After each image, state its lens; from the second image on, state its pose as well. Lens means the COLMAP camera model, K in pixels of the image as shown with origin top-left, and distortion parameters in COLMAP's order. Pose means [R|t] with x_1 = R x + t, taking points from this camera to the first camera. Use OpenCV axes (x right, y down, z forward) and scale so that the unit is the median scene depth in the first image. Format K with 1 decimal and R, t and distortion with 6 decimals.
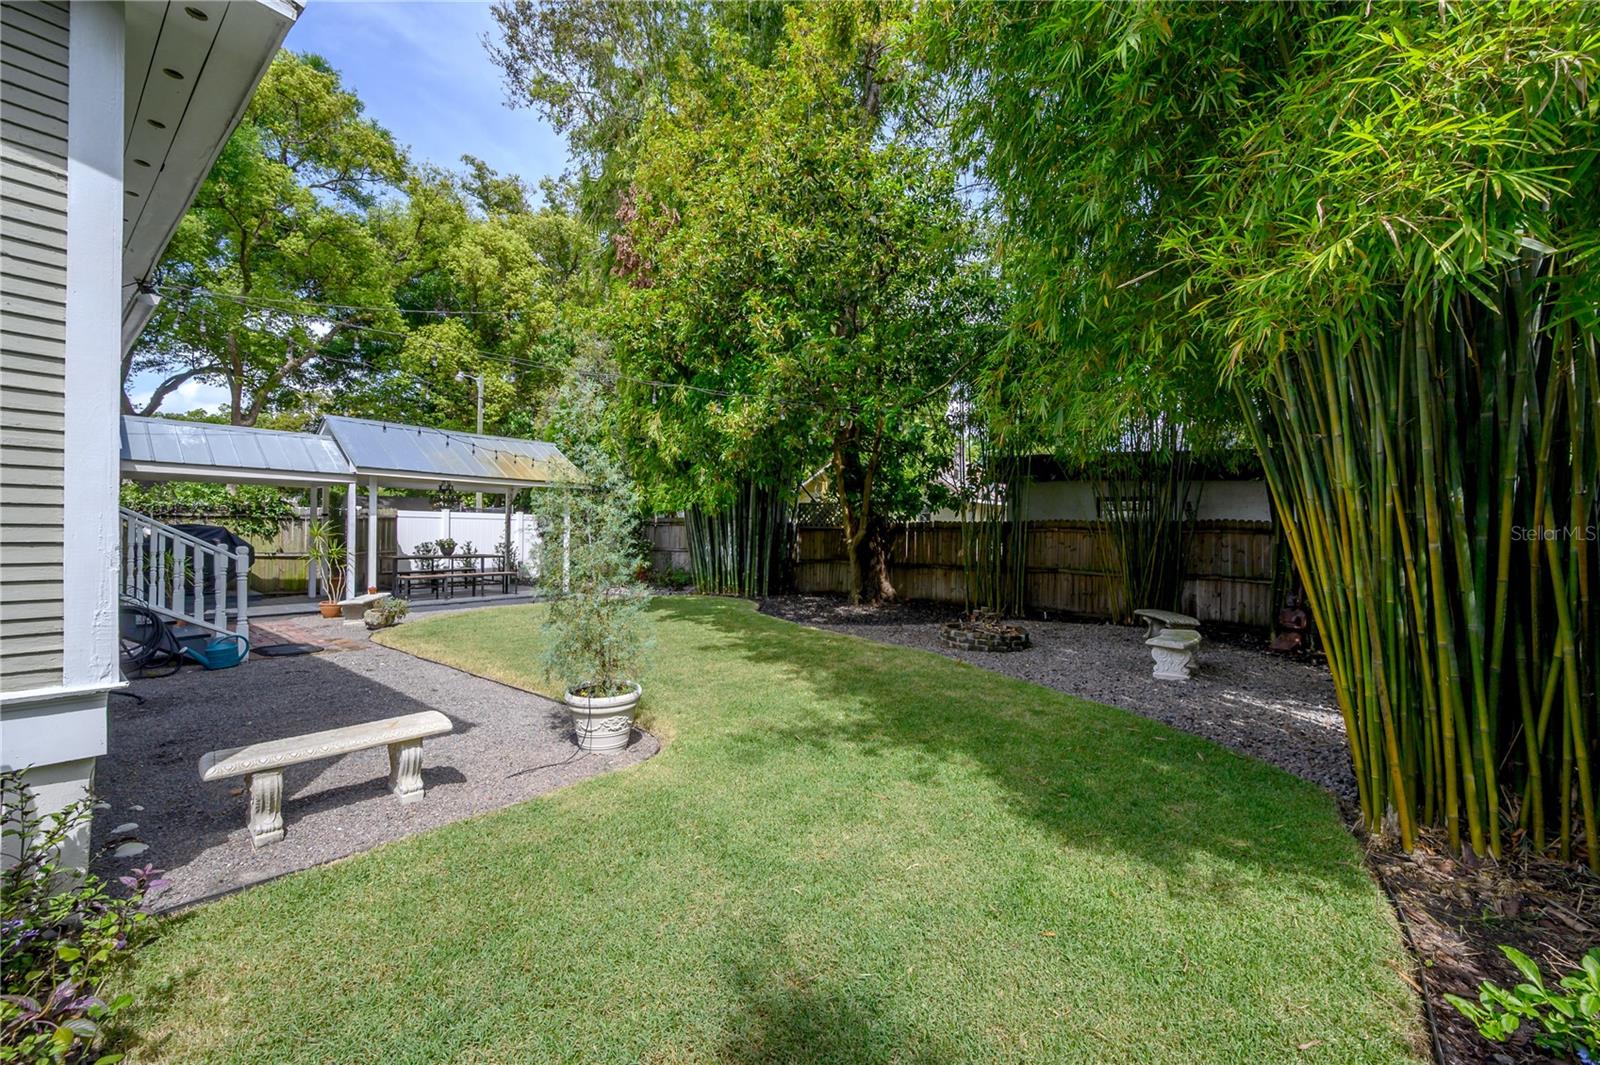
lens RADIAL K [[626.2, 0, 796.8], [0, 626.2, 522.7], [0, 0, 1]] dist [0.000261, 0.000037]
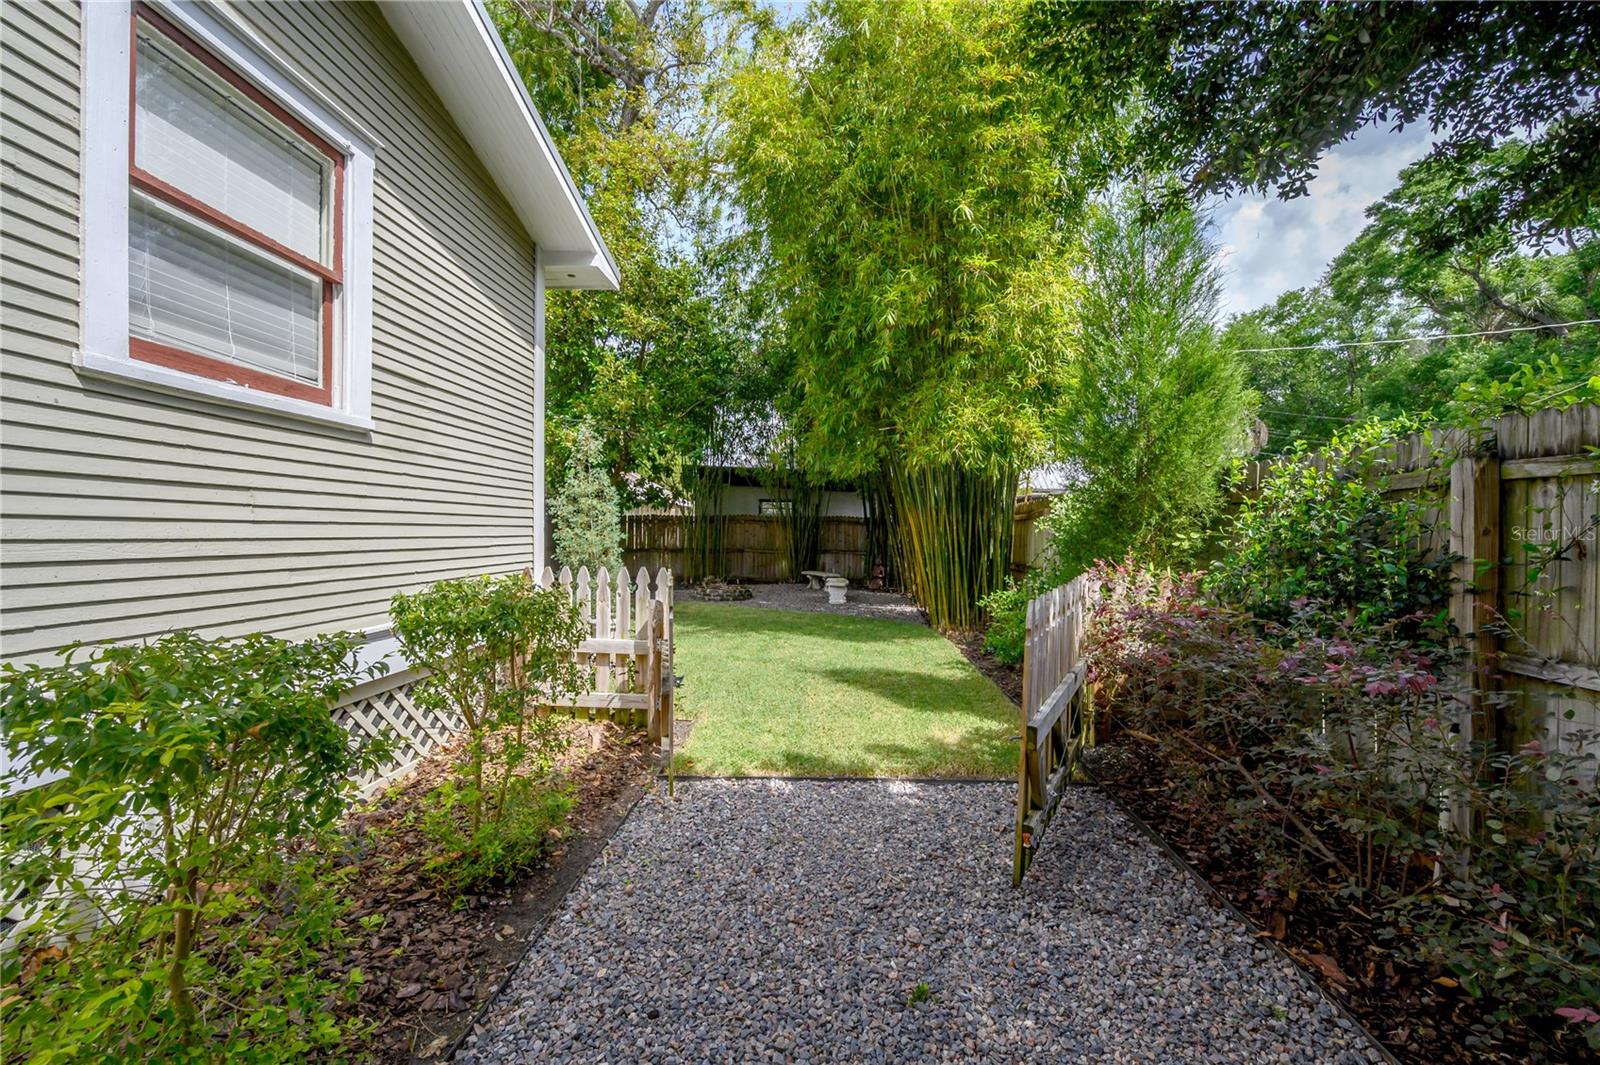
lens RADIAL K [[626.2, 0, 796.8], [0, 626.2, 522.7], [0, 0, 1]] dist [0.000261, 0.000037]
pose [[0.819911, -0.000463, 0.572490, -0.332977], [-0.006347, 0.999931, 0.009900, -0.003129], [-0.572455, -0.011751, 0.819852, -0.258377]]
